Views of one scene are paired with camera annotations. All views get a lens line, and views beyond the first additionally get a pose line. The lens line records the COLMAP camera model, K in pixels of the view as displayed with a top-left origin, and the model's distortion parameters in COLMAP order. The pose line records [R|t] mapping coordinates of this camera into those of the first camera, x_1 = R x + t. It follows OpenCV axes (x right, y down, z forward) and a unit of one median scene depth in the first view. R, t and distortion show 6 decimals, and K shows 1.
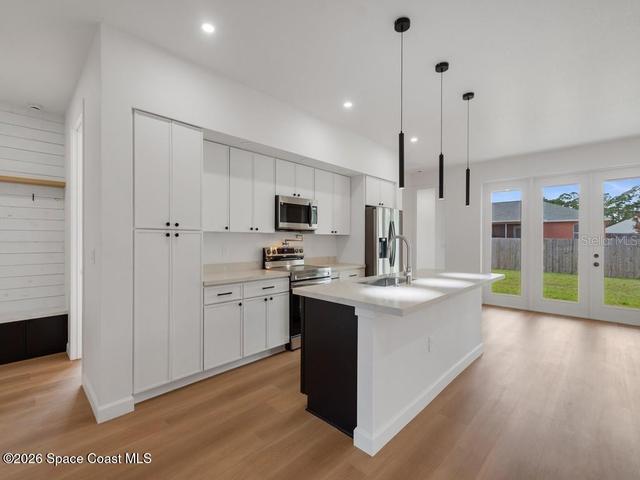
lens RADIAL K [[293.1, 0, 312.2], [0, 293.1, 239.5], [0, 0, 1]] dist [0.002391, 0.000171]
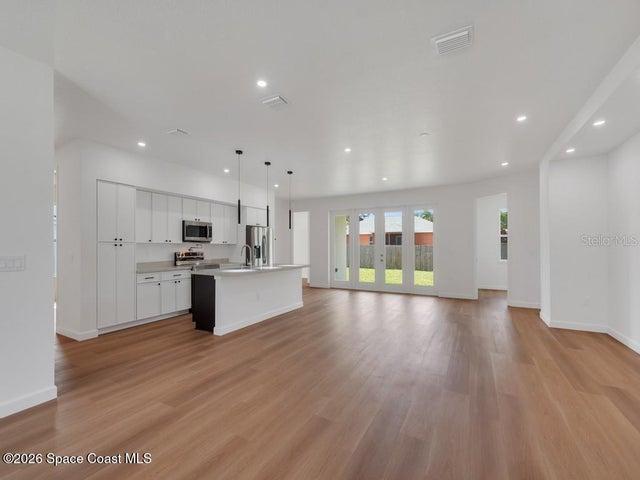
lens RADIAL K [[280.3, 0, 314.9], [0, 280.3, 246.4], [0, 0, 1]] dist [0.008722, 0.000127]
pose [[0.963644, -0.003952, 0.267161, 0.168719], [0.004179, 0.999991, -0.000281, -0.001198], [-0.267158, 0.001387, 0.963652, -0.721439]]
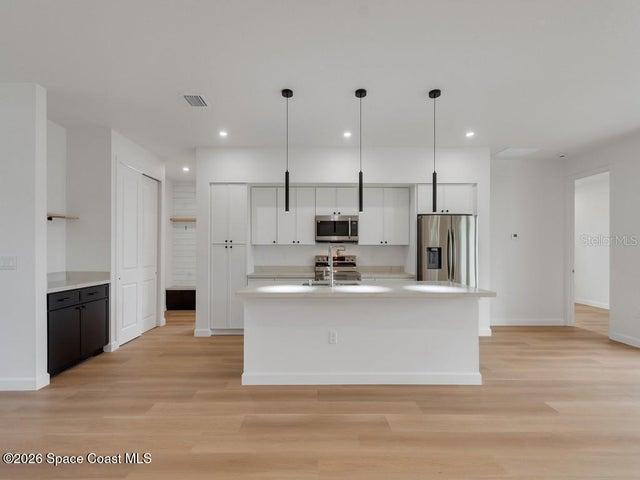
lens RADIAL K [[288.2, 0, 315.9], [0, 288.2, 248.4], [0, 0, 1]] dist [-0.001444, 0.000099]
pose [[0.713180, -0.006188, -0.700954, 0.784020], [0.003349, 0.999980, -0.005419, 0.002558], [0.700973, 0.001517, 0.713186, 0.079043]]
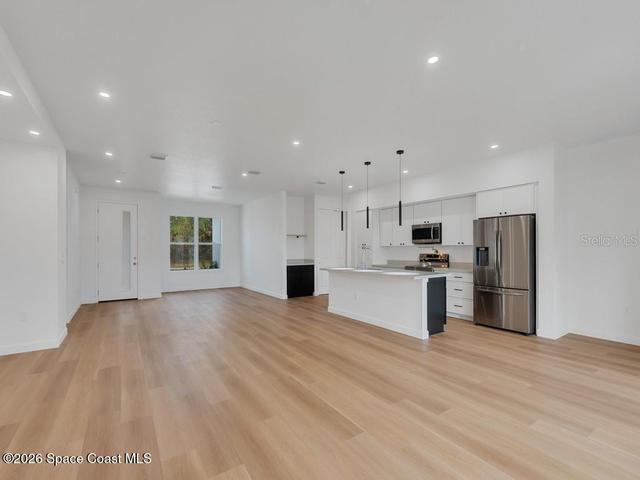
lens RADIAL K [[288.2, 0, 315.9], [0, 288.2, 248.4], [0, 0, 1]] dist [-0.001444, 0.000099]
pose [[-0.189210, -0.006500, -0.981915, 1.777954], [0.005594, 0.999955, -0.007698, 0.005996], [0.981921, -0.006950, -0.189165, 0.742136]]
